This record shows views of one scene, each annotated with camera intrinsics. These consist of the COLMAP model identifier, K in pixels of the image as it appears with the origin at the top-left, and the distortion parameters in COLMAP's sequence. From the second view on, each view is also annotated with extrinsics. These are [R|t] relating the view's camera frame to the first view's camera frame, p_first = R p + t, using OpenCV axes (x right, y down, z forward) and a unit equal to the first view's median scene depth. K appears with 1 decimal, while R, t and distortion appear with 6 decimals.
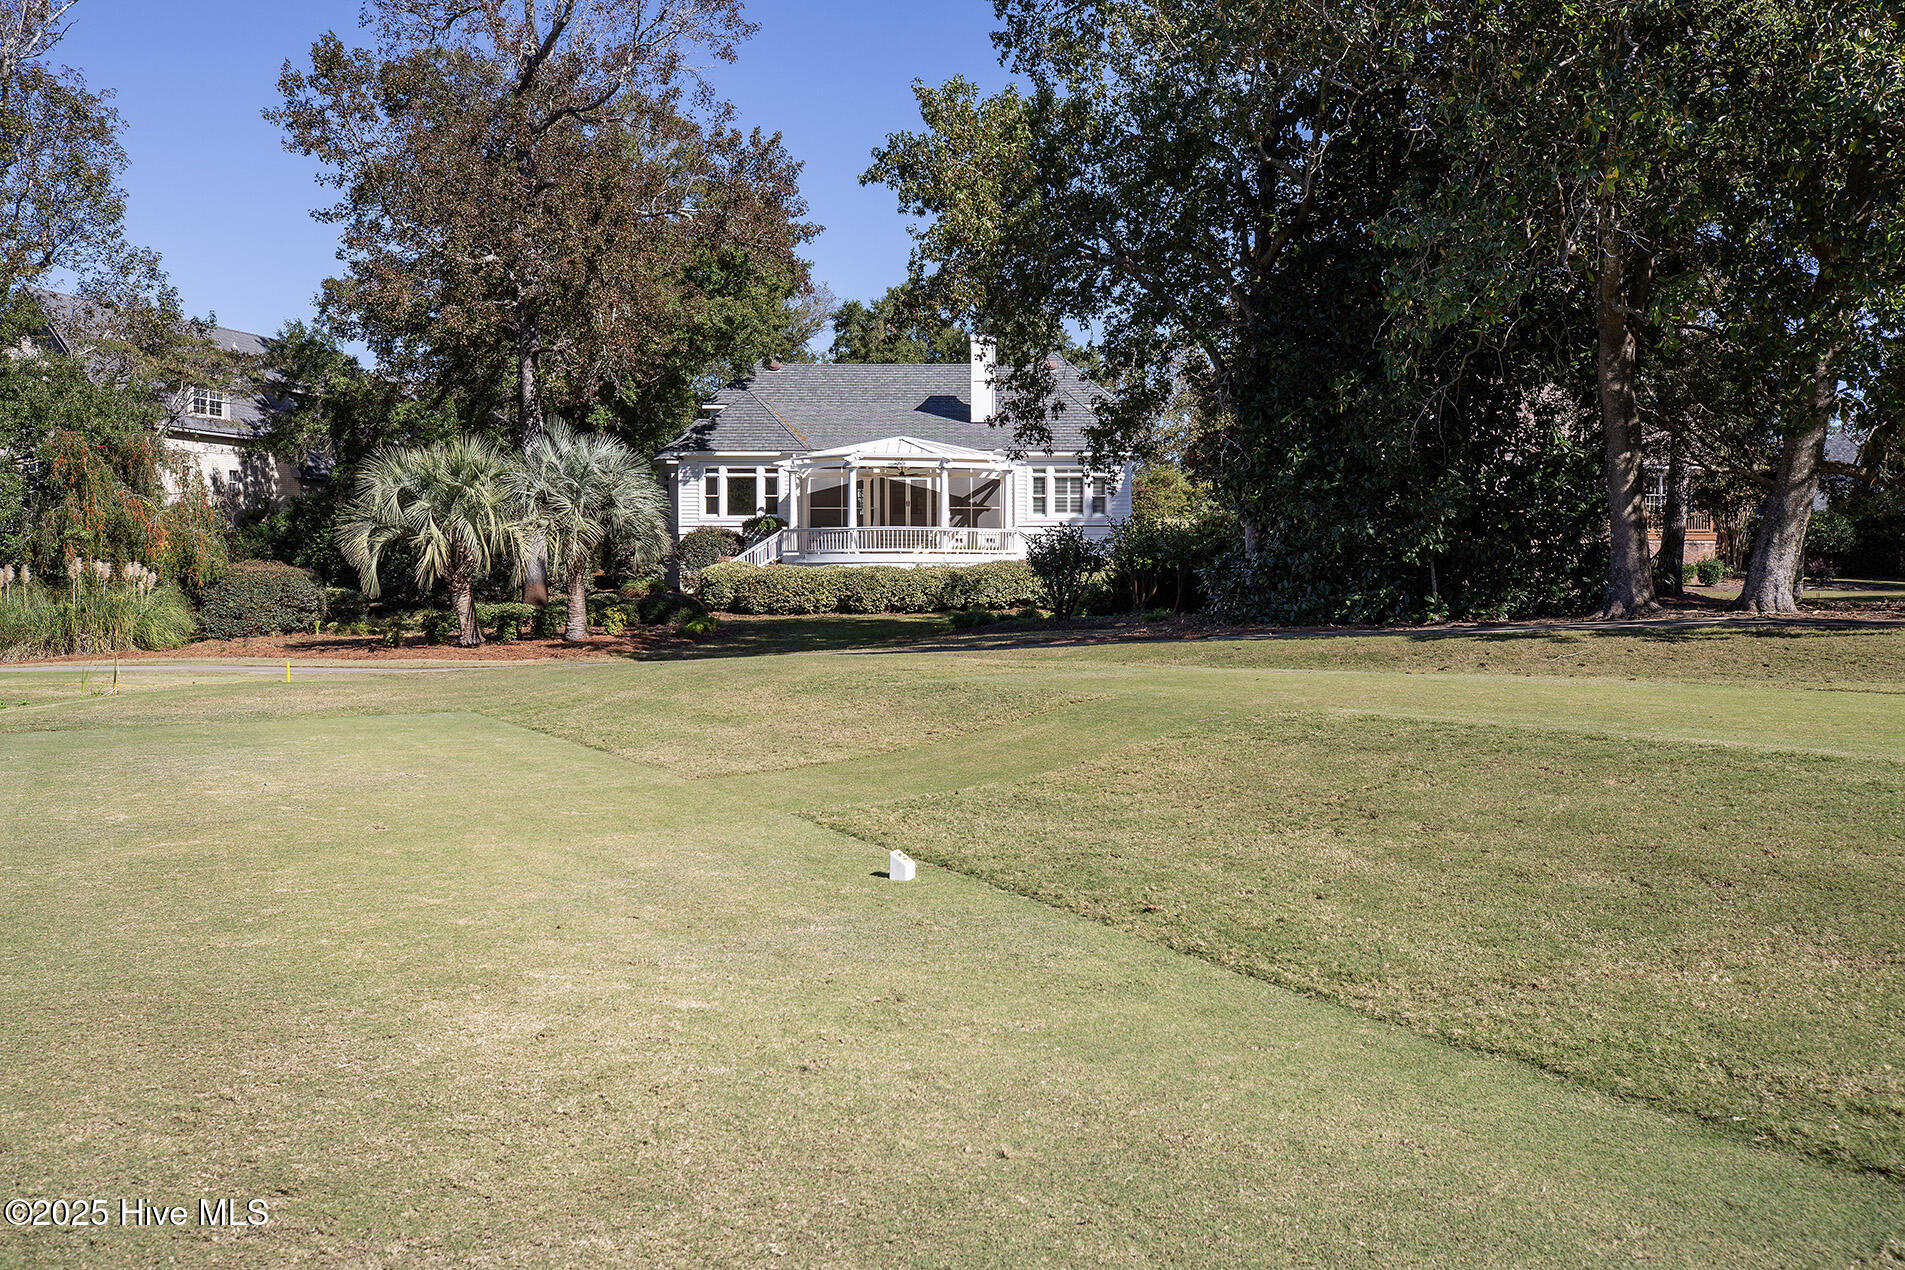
lens RADIAL K [[1454.6, 0, 952.5], [0, 1454.6, 635.0], [0, 0, 1]] dist [0.007206, 0.010715]
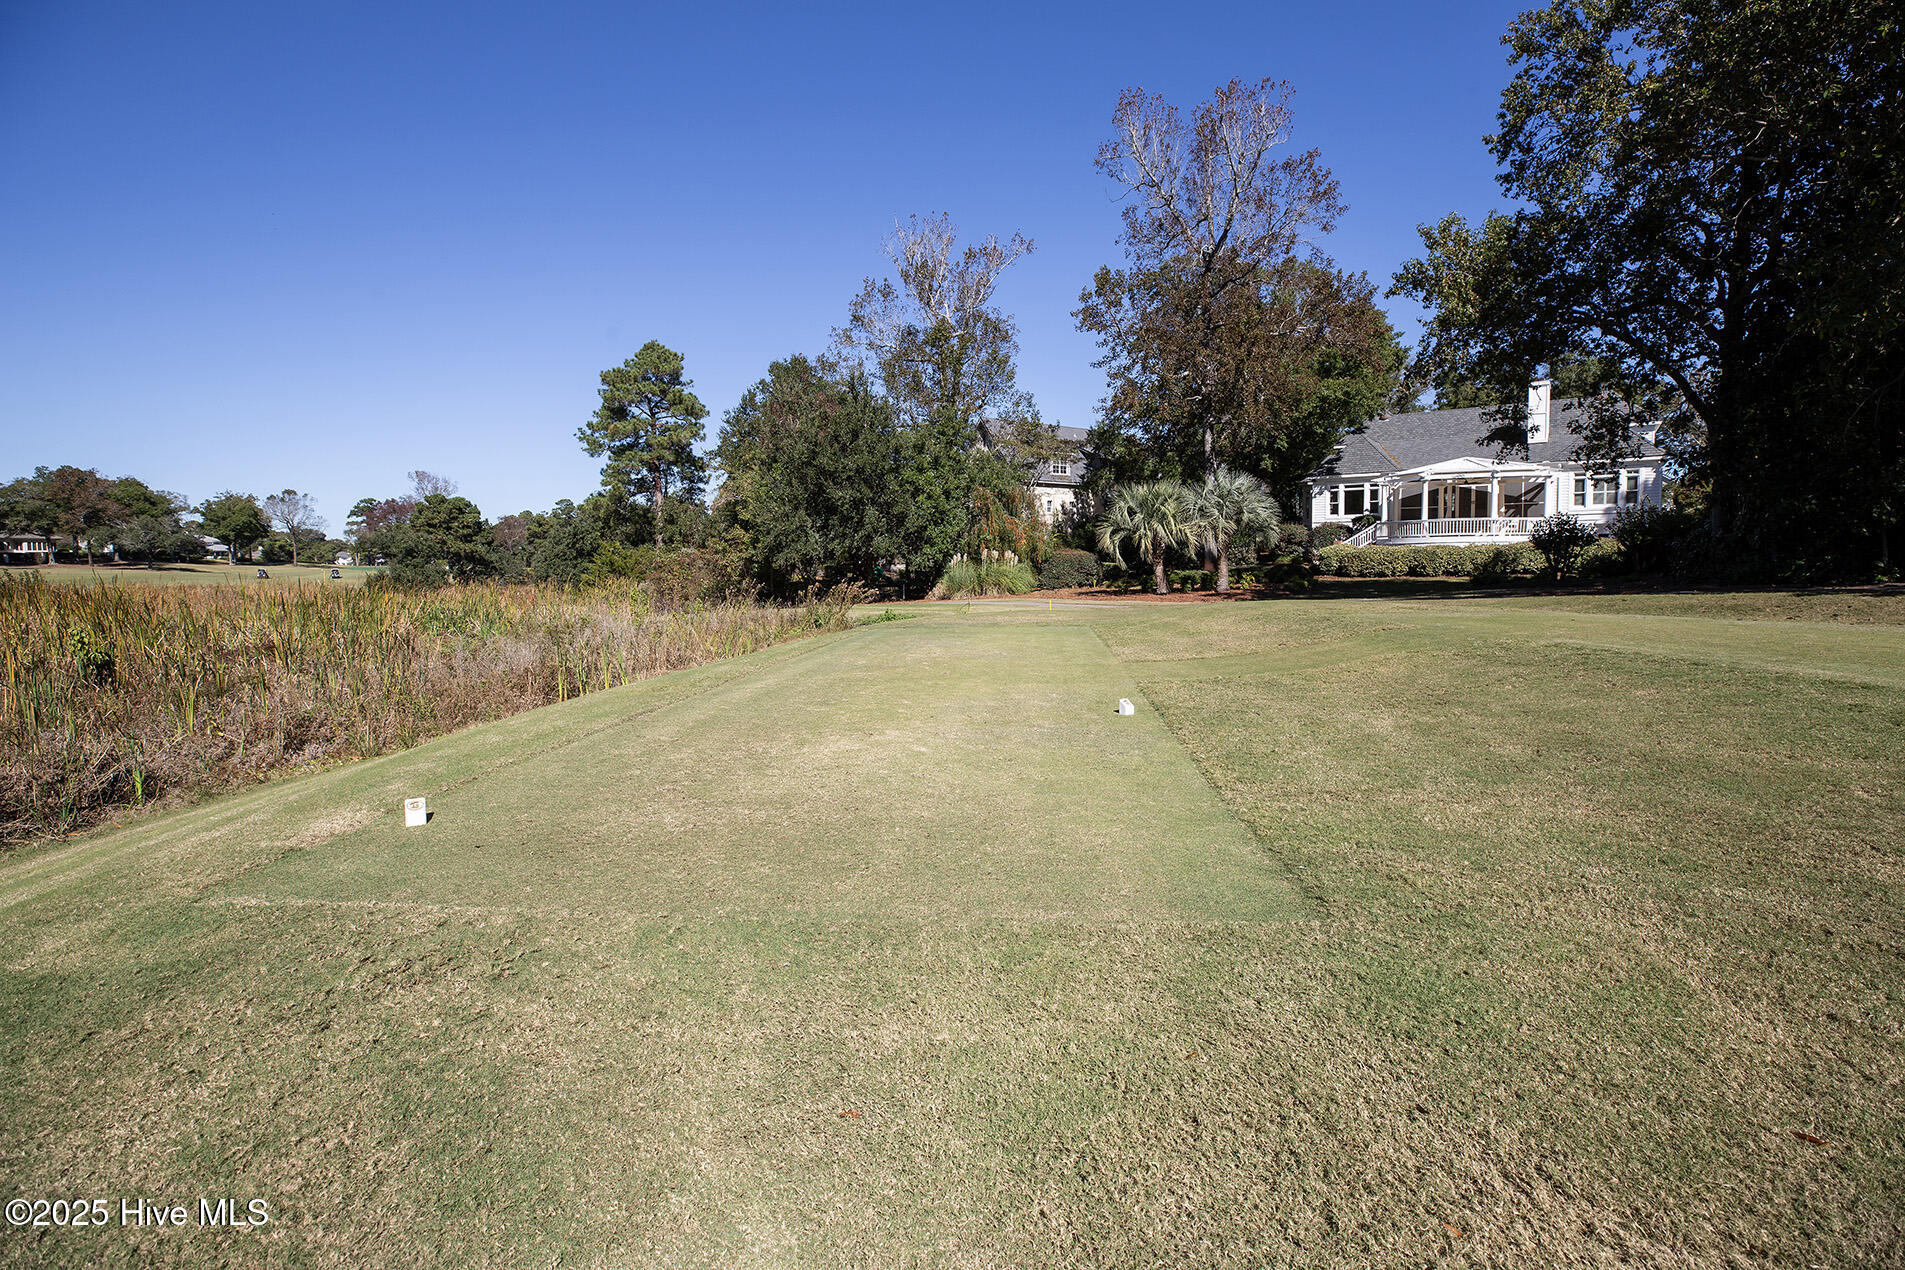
lens RADIAL K [[853.4, 0, 952.5], [0, 853.4, 635.0], [0, 0, 1]] dist [-0.071015, 0.029342]
pose [[0.809654, 0.037894, -0.585683, 0.049340], [-0.006745, 0.998448, 0.055276, 0.001127], [0.586869, -0.040804, 0.808653, 0.000401]]
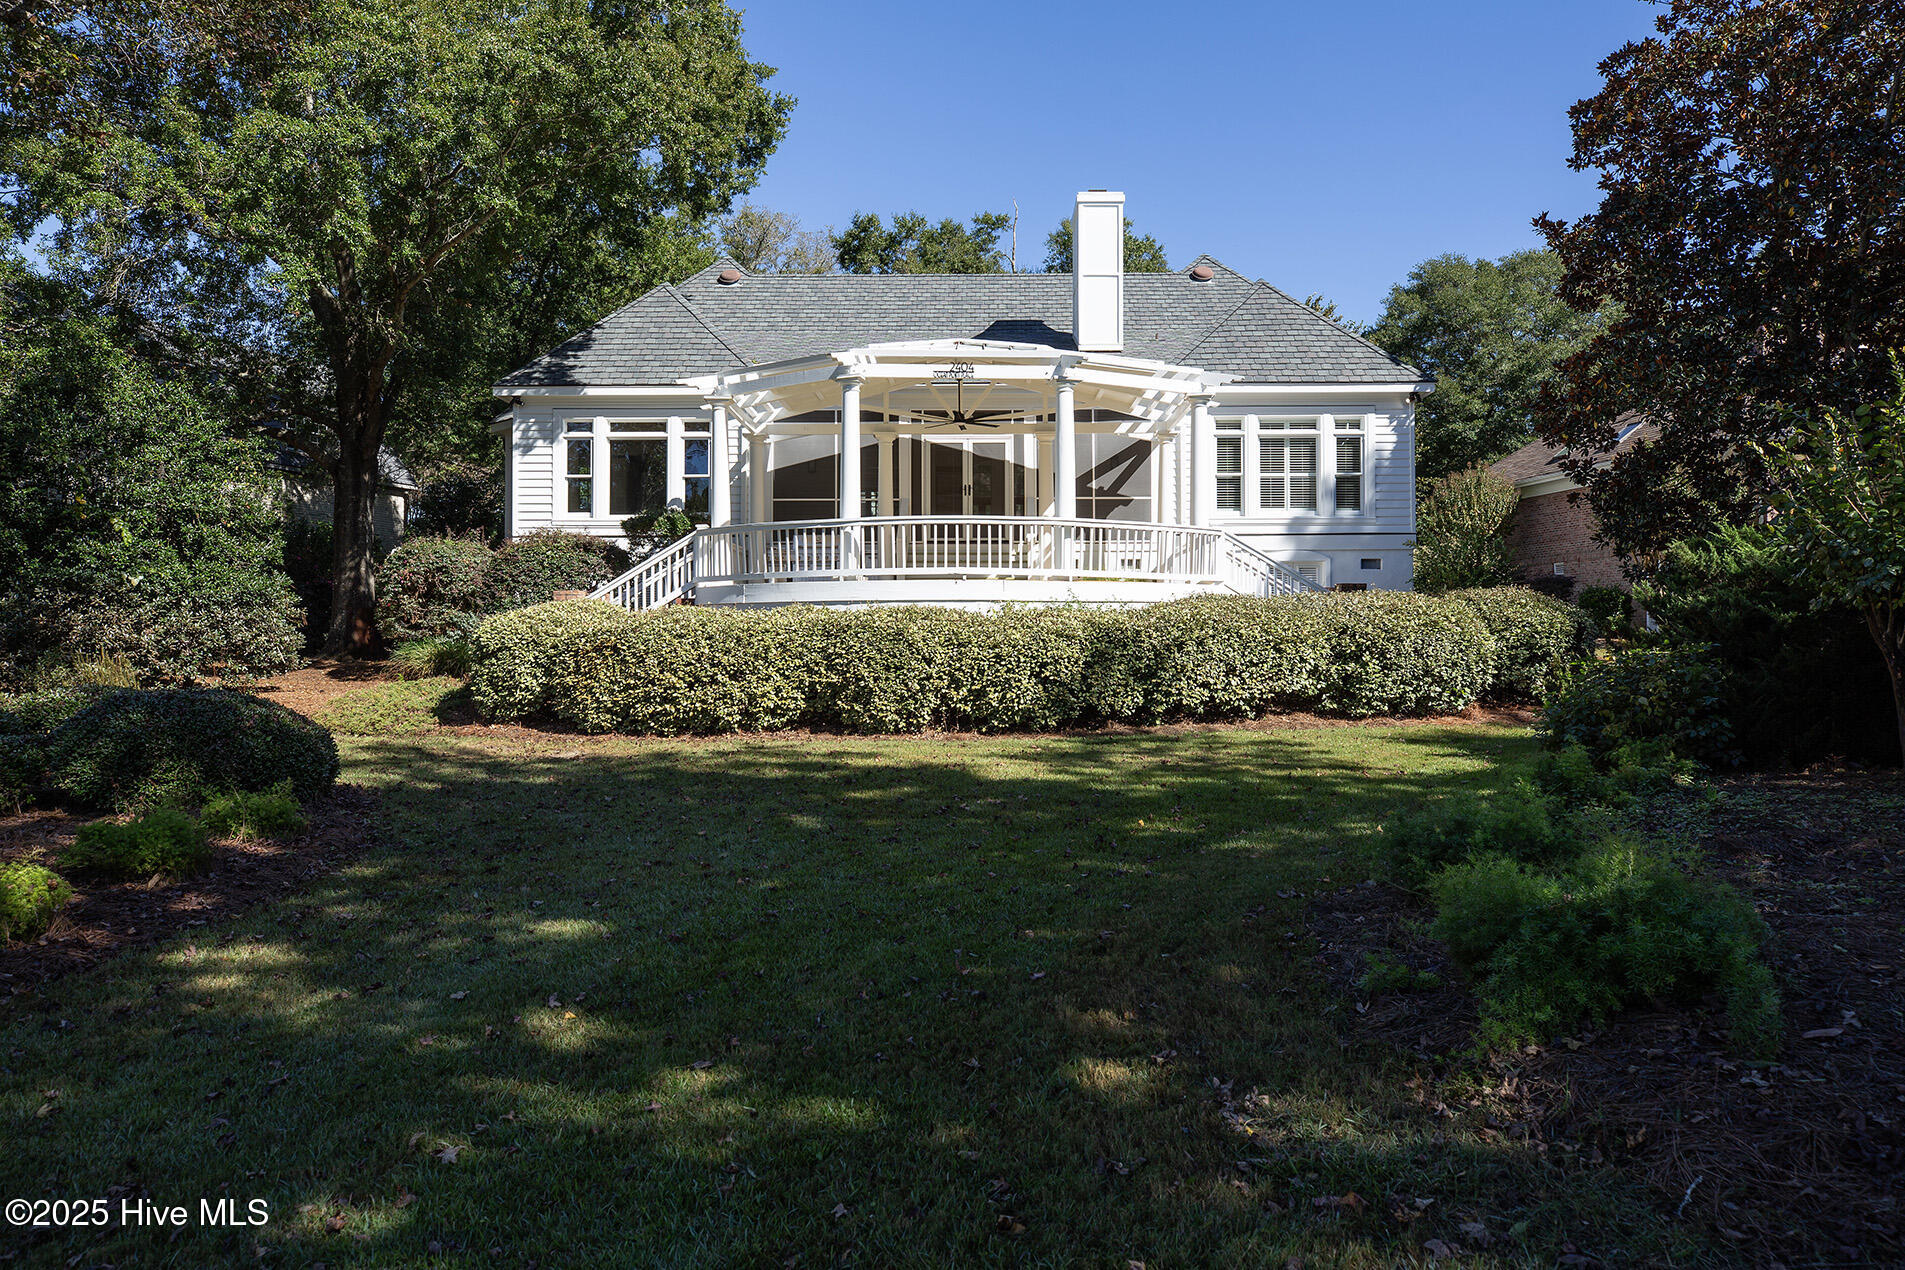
lens RADIAL K [[1415.6, 0, 952.5], [0, 1415.6, 635.0], [0, 0, 1]] dist [-0.000213, -0.000045]
pose [[0.999898, -0.000831, -0.014262, -0.034027], [0.000227, 0.999105, -0.042305, -0.023218], [0.014284, 0.042297, 0.999003, 0.605295]]
